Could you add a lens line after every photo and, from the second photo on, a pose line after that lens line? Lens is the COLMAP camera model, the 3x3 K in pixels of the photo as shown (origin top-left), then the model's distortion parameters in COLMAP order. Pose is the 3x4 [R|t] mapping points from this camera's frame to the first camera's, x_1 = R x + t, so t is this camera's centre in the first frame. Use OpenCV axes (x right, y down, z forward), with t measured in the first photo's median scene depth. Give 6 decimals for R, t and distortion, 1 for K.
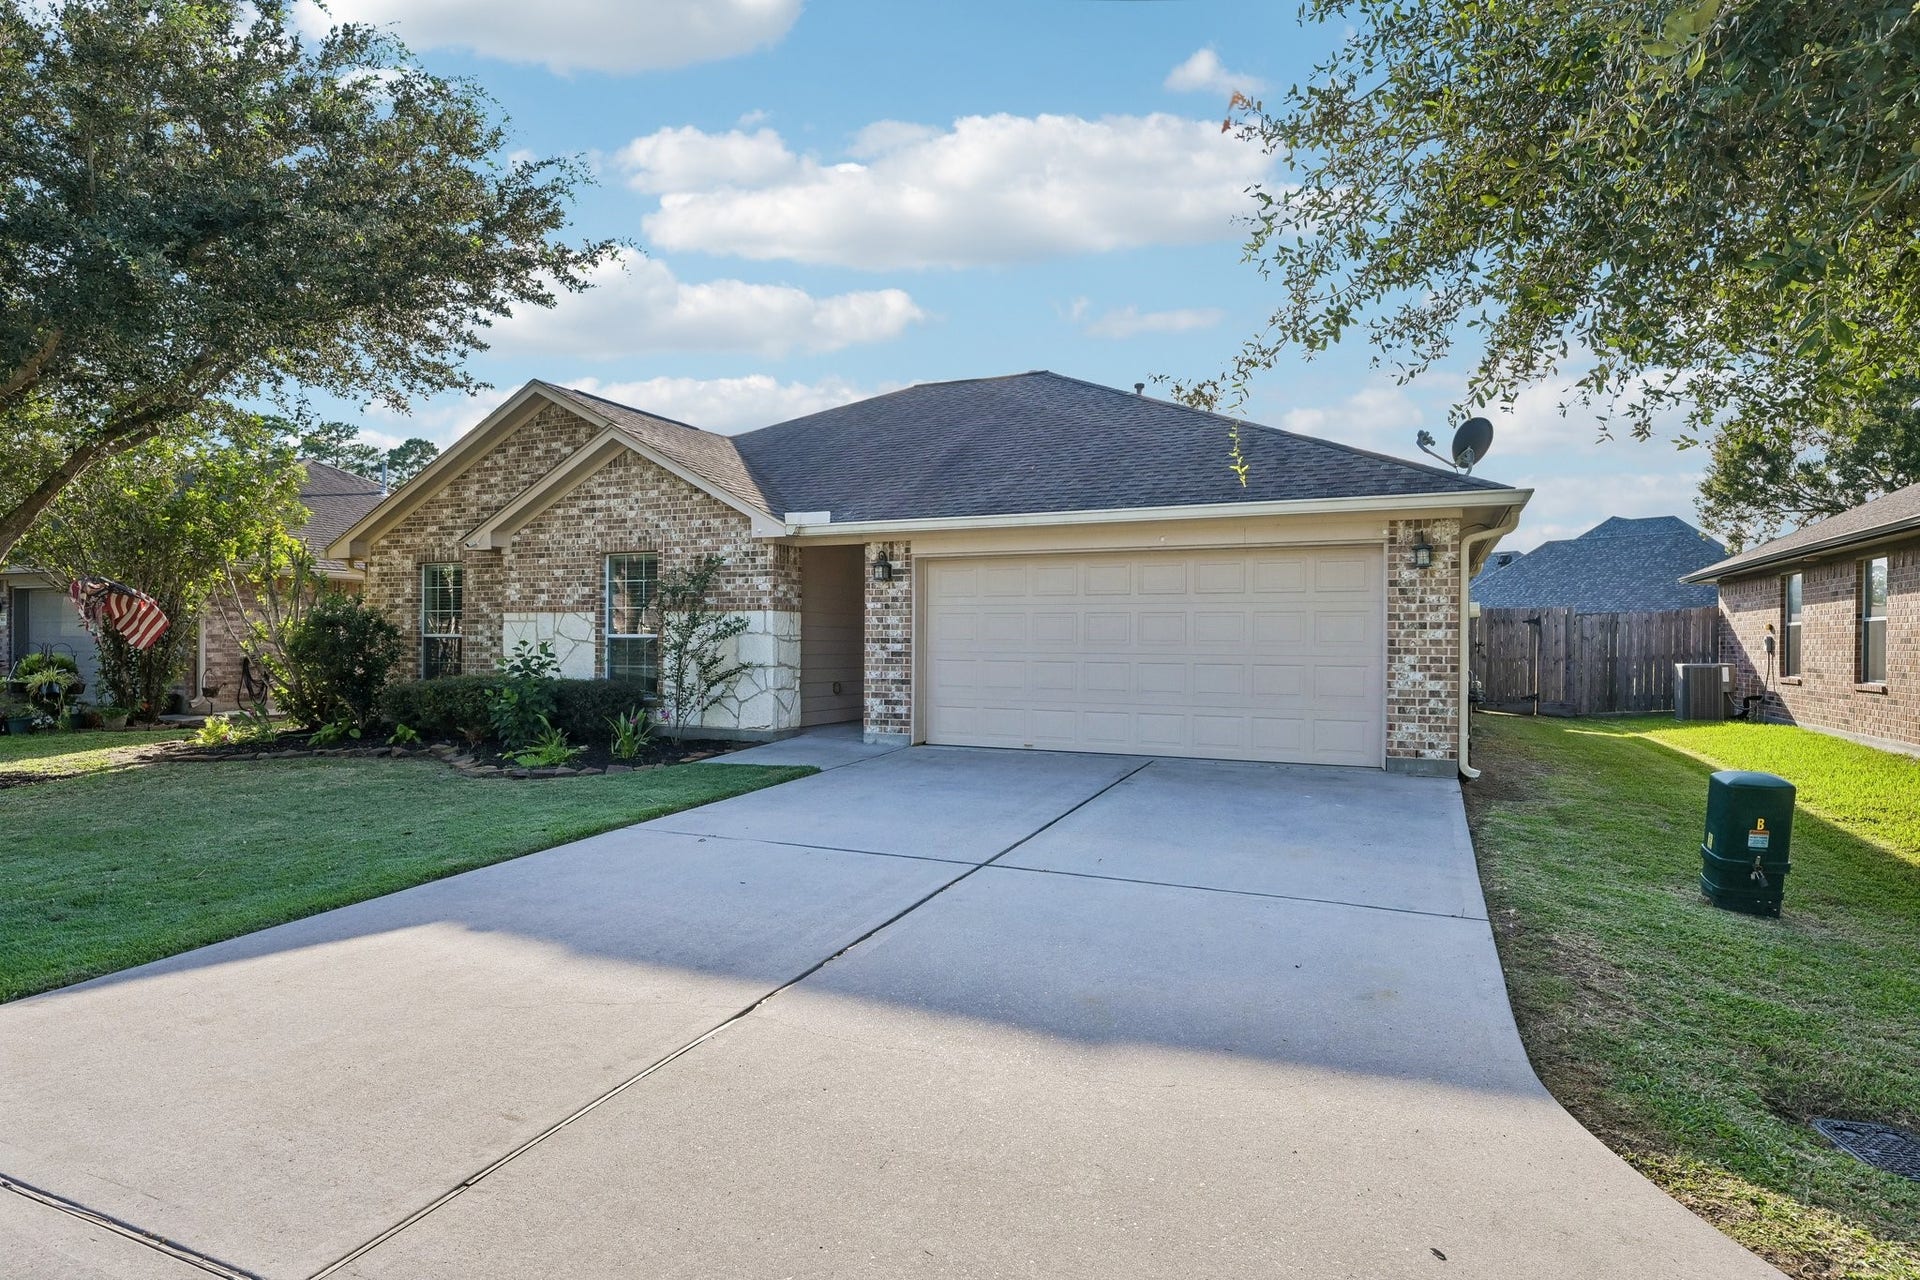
lens RADIAL K [[1013.1, 0, 960.9], [0, 1013.1, 648.2], [0, 0, 1]] dist [0.001696, 0.001454]
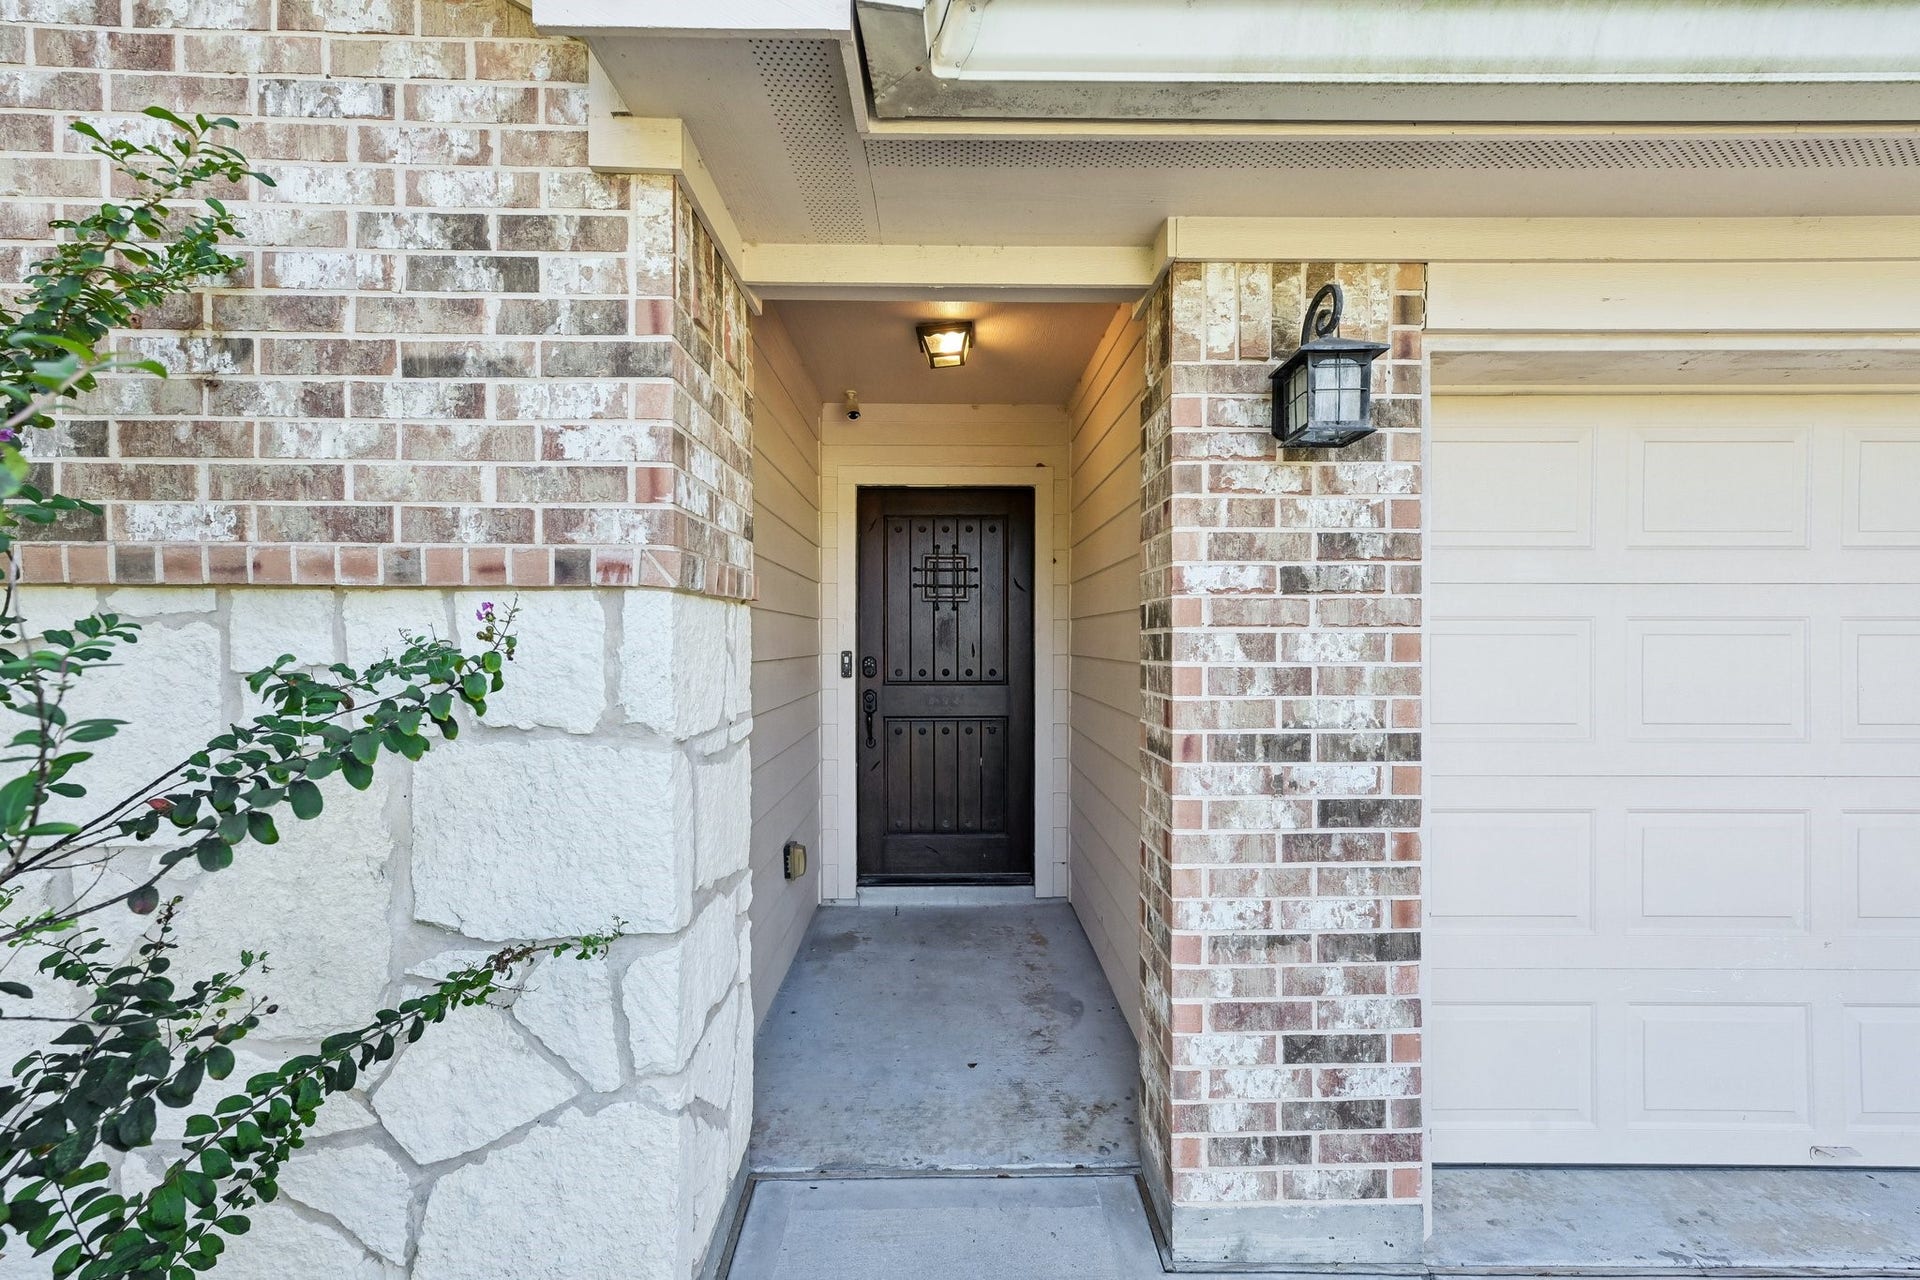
lens RADIAL K [[764.3, 0, 953.3], [0, 764.3, 645.3], [0, 0, 1]] dist [0.007283, -0.000456]
pose [[0.903597, -0.010629, 0.428252, -0.199851], [0.009830, 0.999943, 0.004077, -0.029340], [-0.428271, 0.000525, 0.903650, 0.882360]]
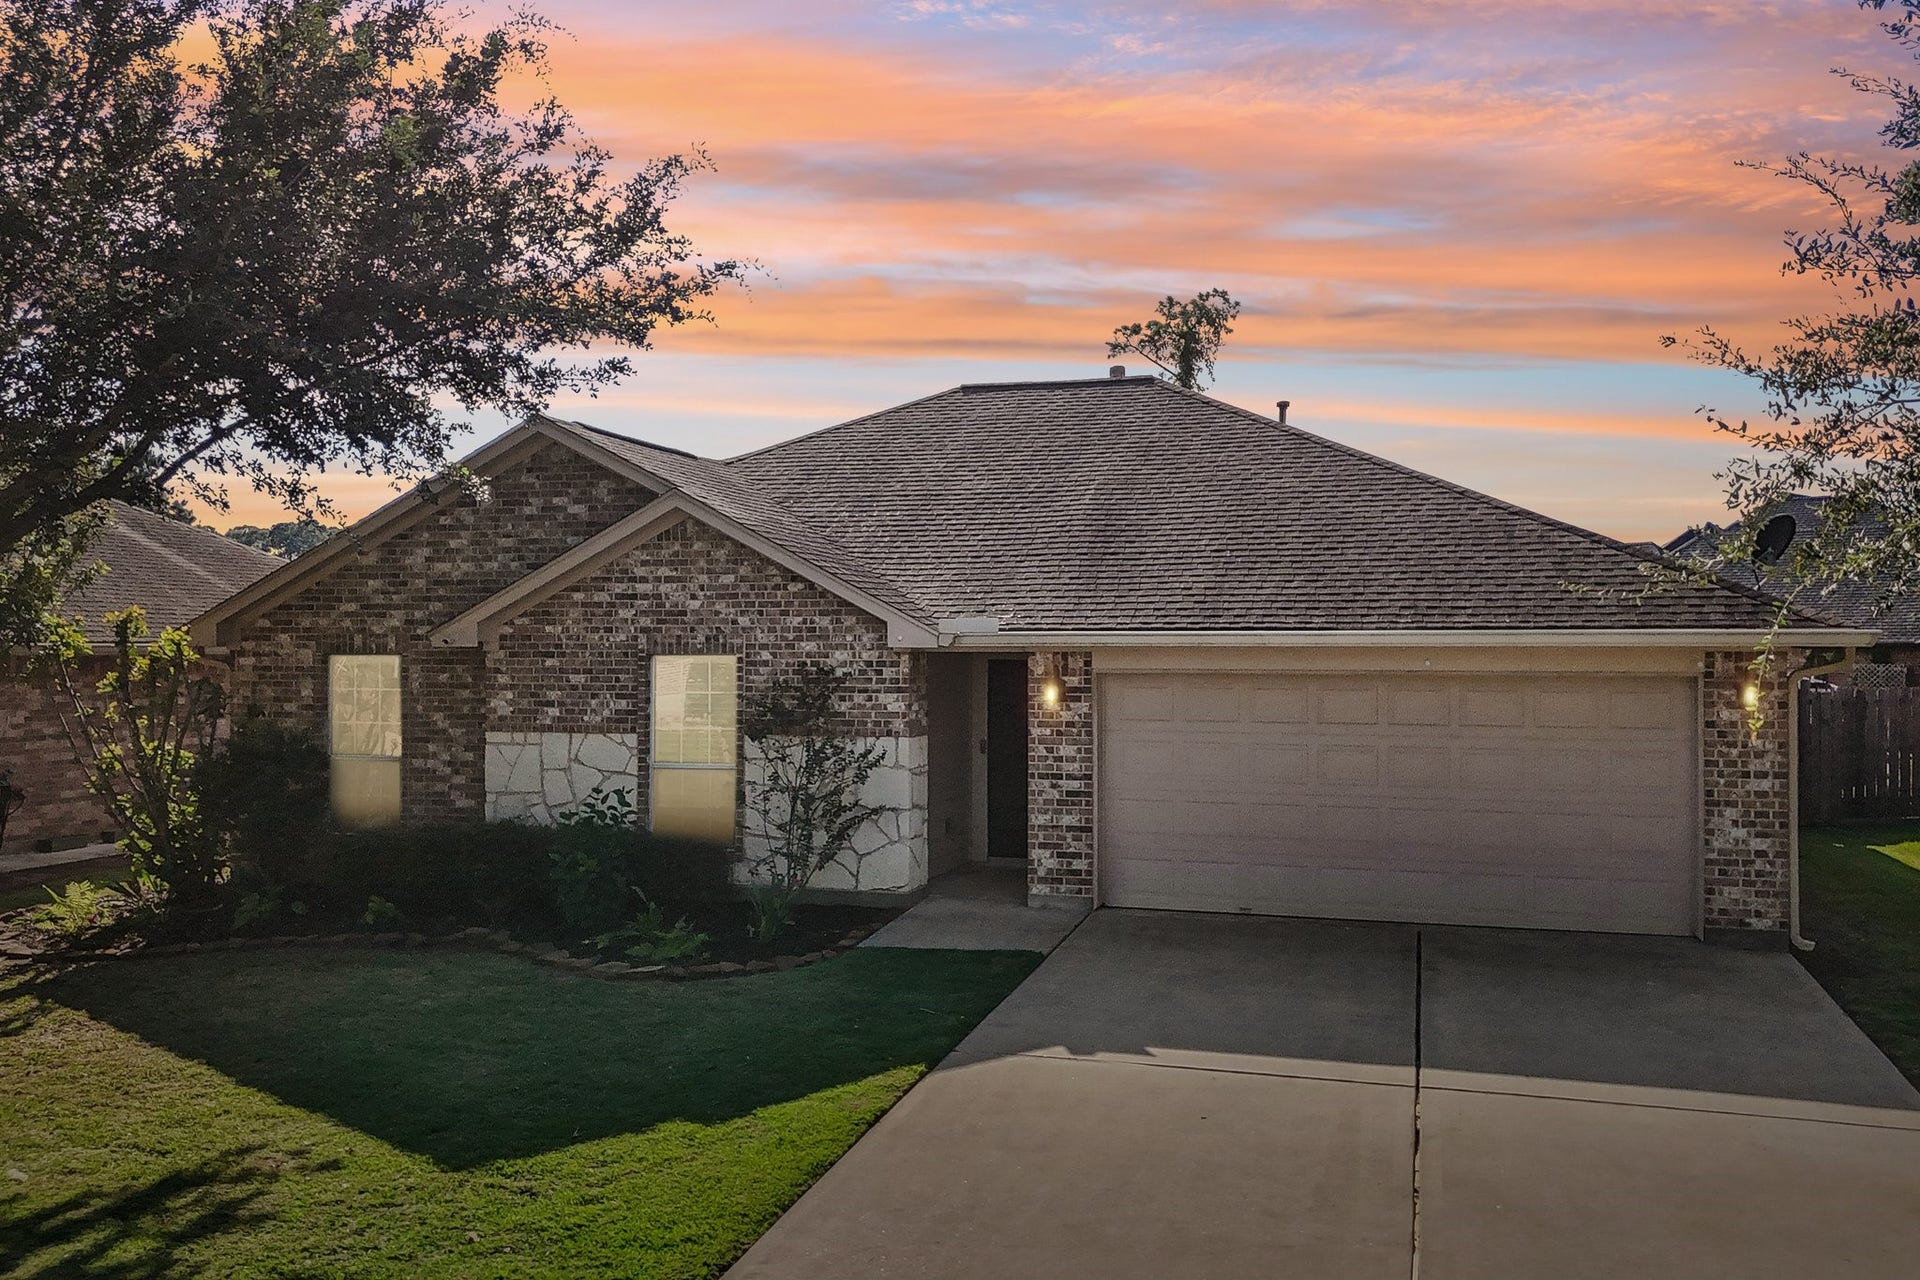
lens RADIAL K [[1658.3, 0, 957.3], [0, 1658.3, 639.6], [0, 0, 1]] dist [0.099286, -0.042871]
pose [[0.990573, -0.003622, 0.136939, -0.326458], [0.005118, 0.999931, -0.010572, -0.100354], [-0.136891, 0.011173, 0.990523, -0.271920]]
